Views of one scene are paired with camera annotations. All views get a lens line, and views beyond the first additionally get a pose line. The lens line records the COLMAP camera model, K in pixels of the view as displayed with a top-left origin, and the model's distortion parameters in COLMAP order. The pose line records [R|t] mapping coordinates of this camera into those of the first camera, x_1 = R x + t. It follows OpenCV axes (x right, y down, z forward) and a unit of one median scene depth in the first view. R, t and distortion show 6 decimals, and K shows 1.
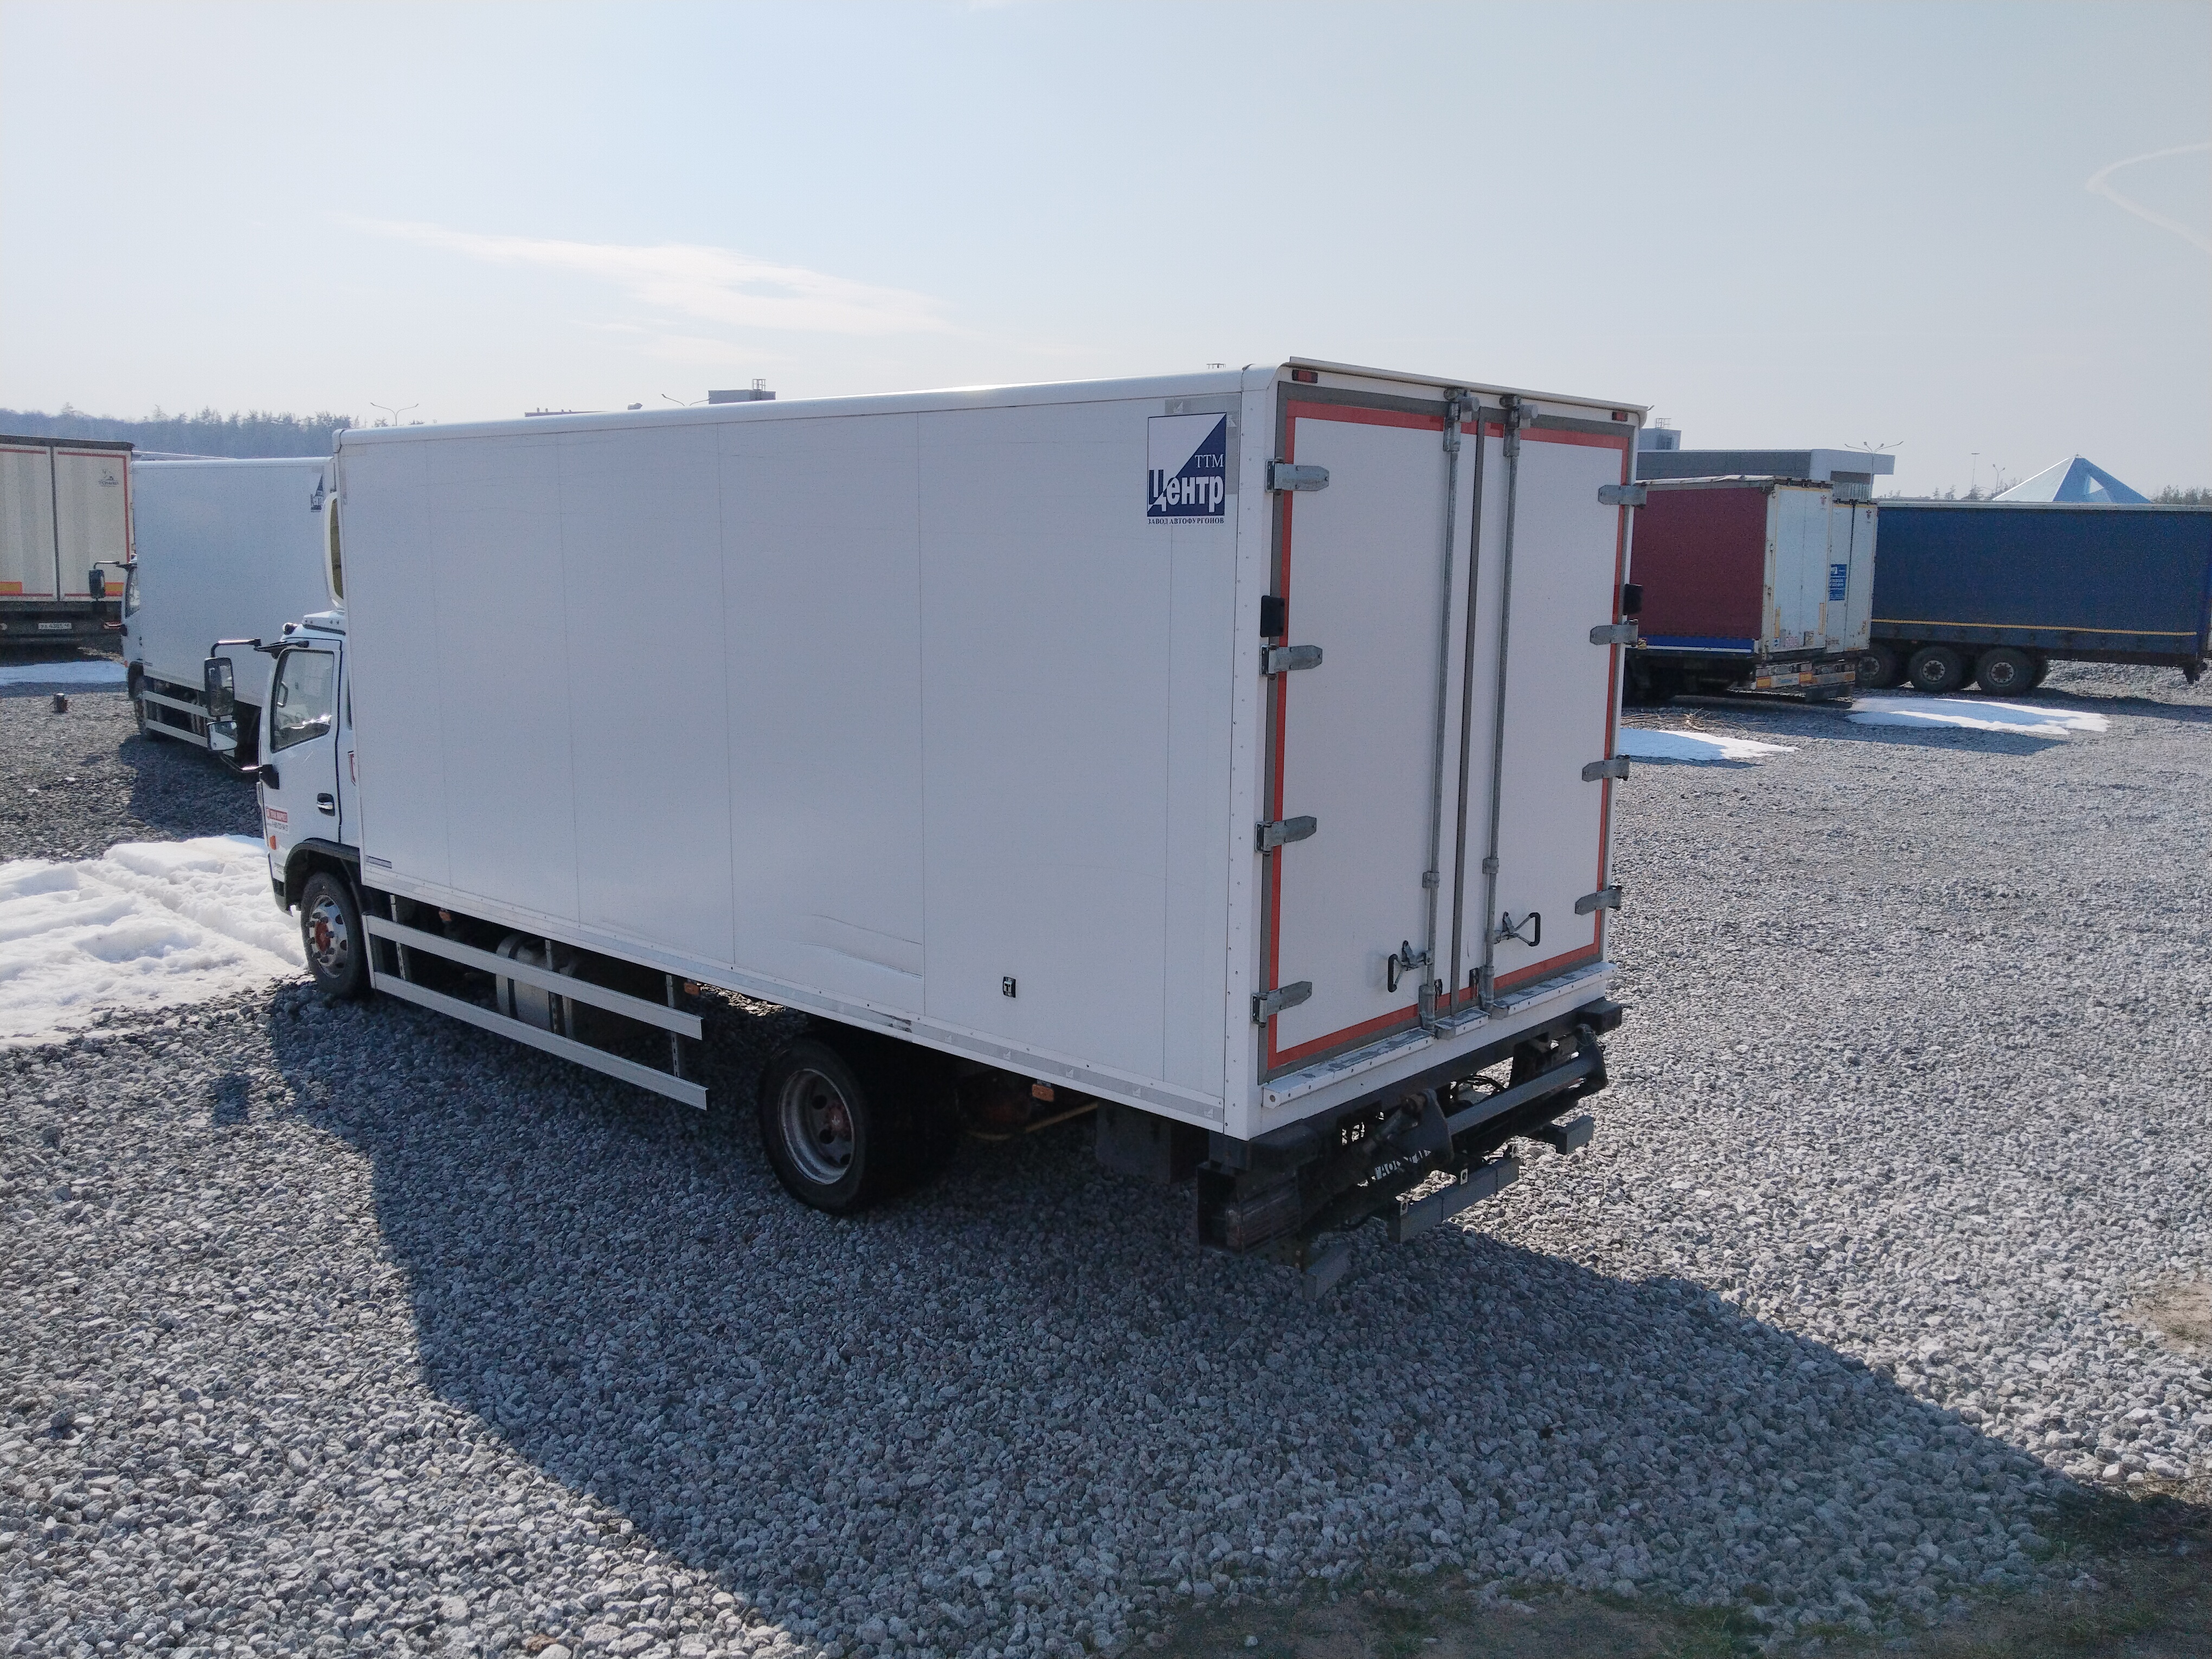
lens RADIAL K [[1745.0, 0, 1106.0], [0, 1745.0, 829.5], [0, 0, 1]] dist [0.001853, -0.003249]
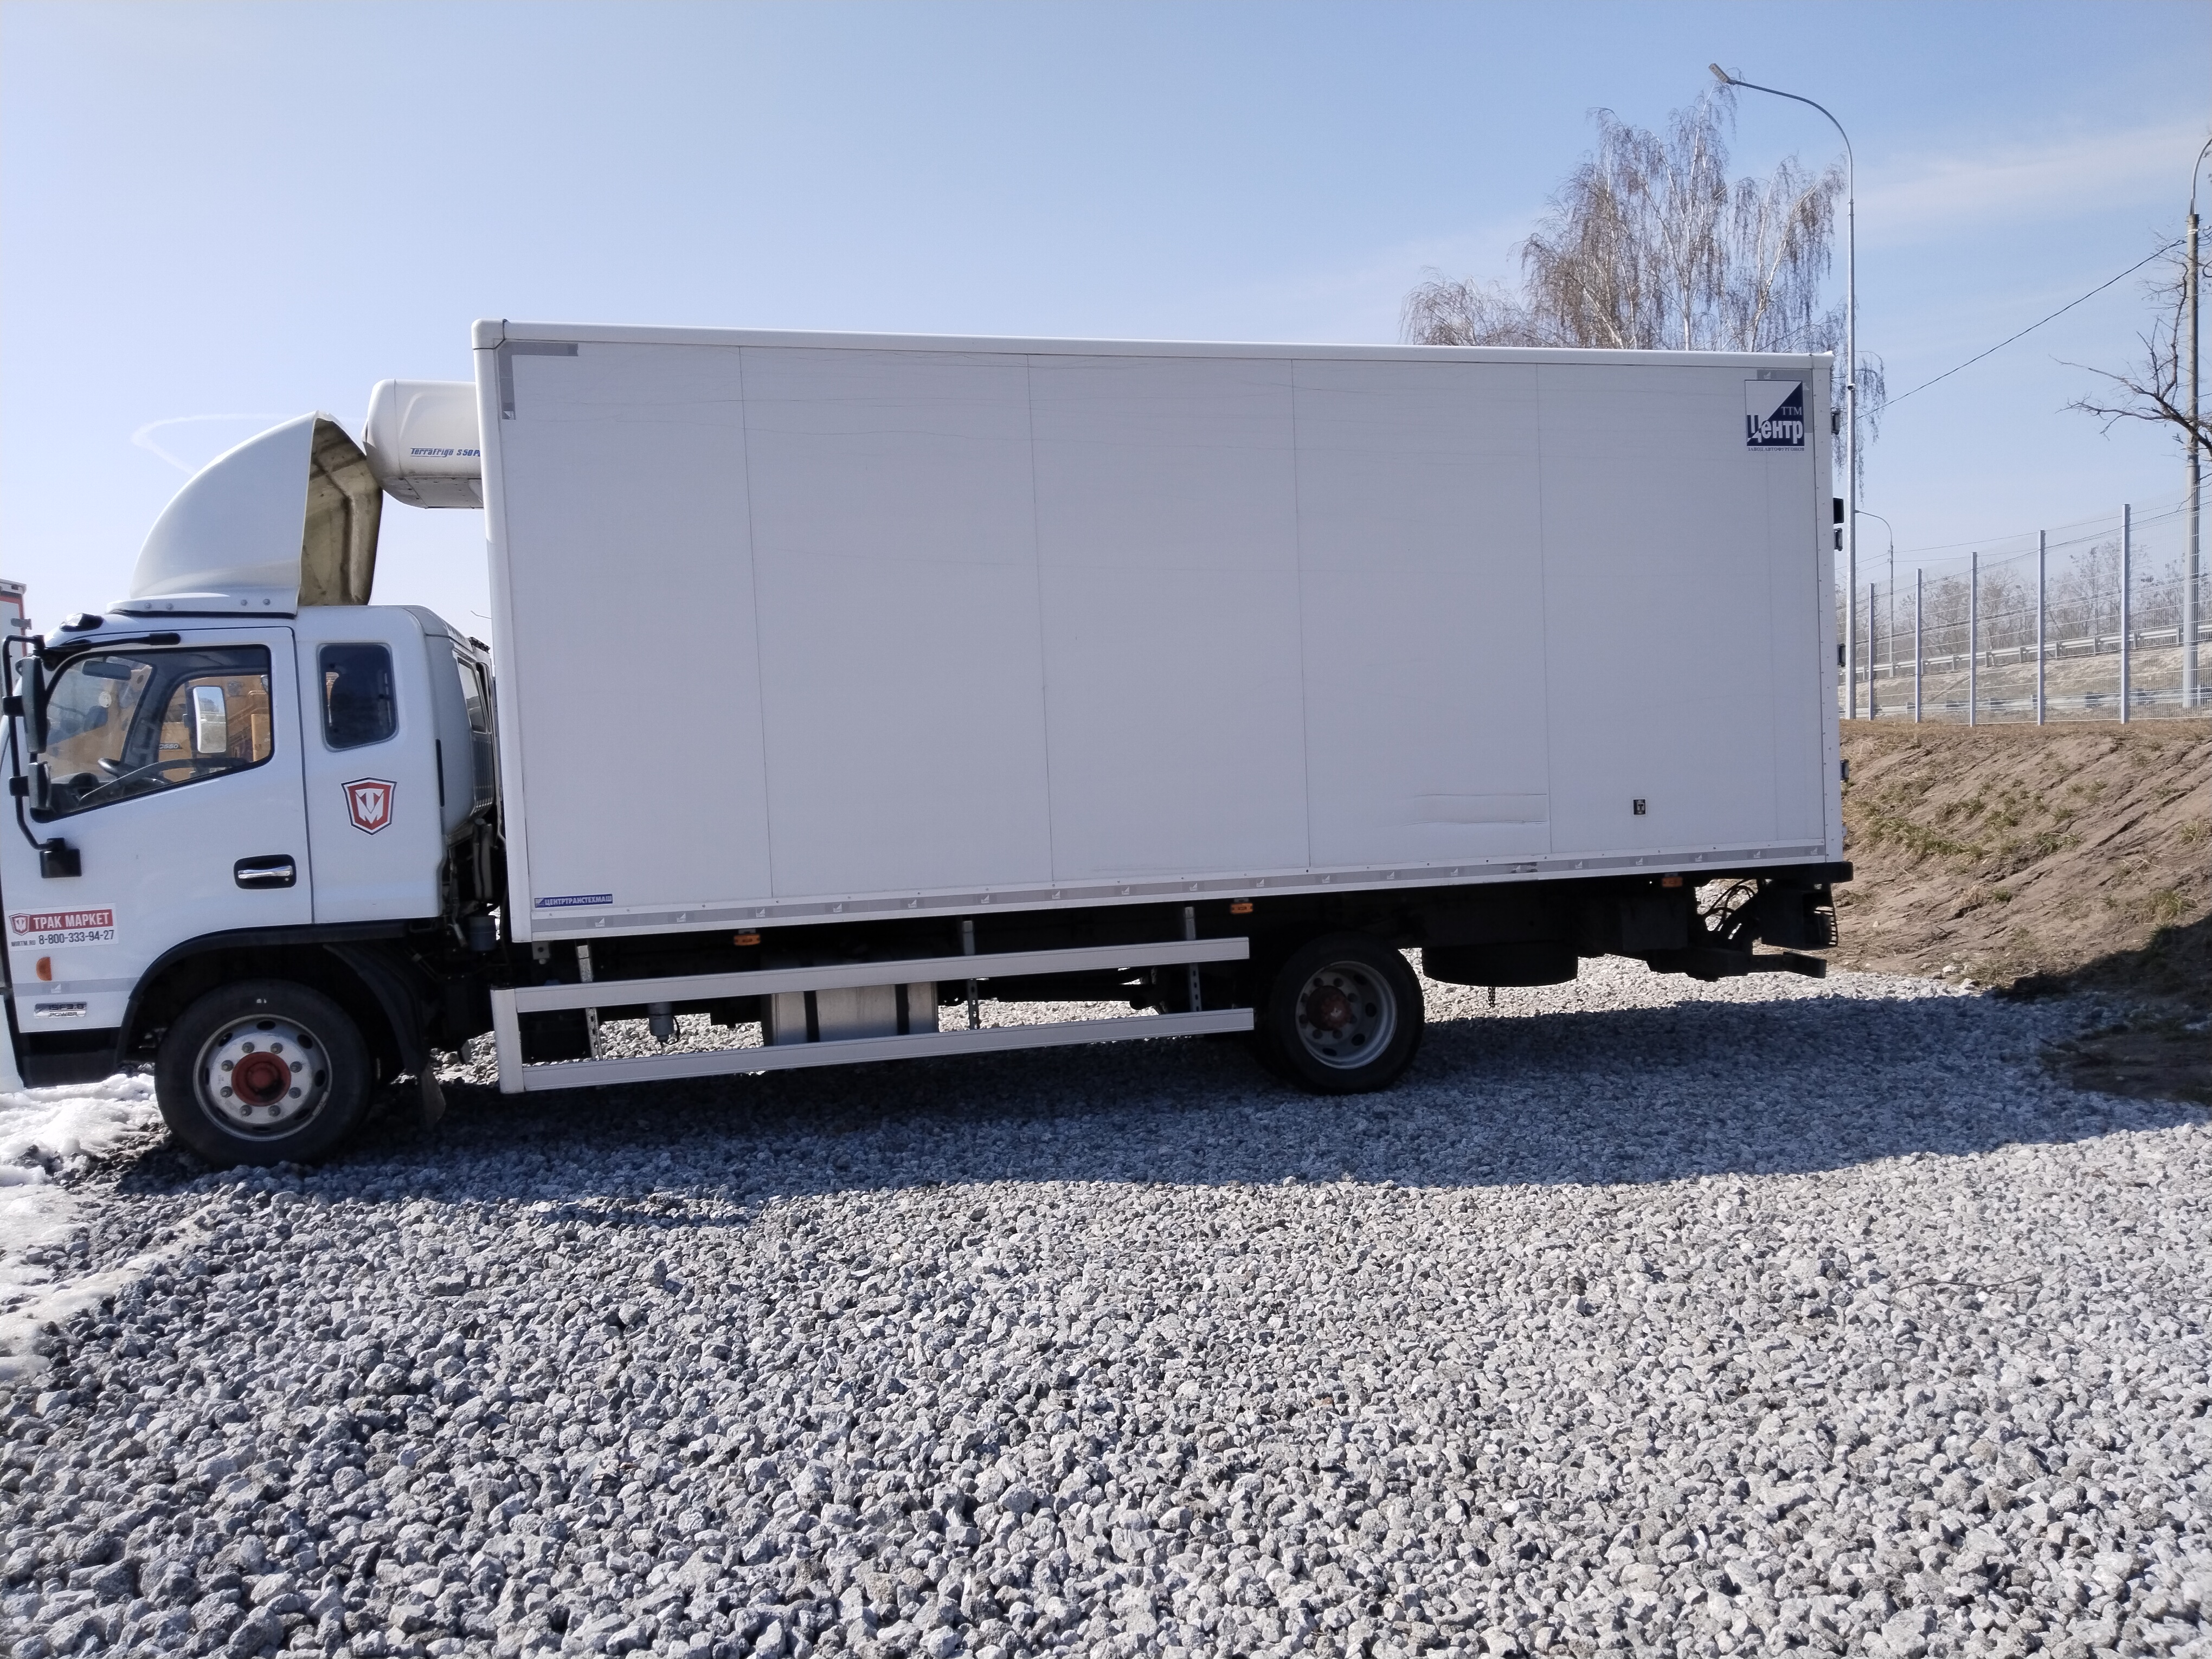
lens RADIAL K [[1745.0, 0, 1106.0], [0, 1745.0, 829.5], [0, 0, 1]] dist [0.001853, -0.003249]
pose [[0.539814, -0.063279, 0.839402, -1.517146], [0.176191, 0.983577, -0.039160, 0.099182], [-0.823139, 0.169035, 0.542098, 0.706962]]
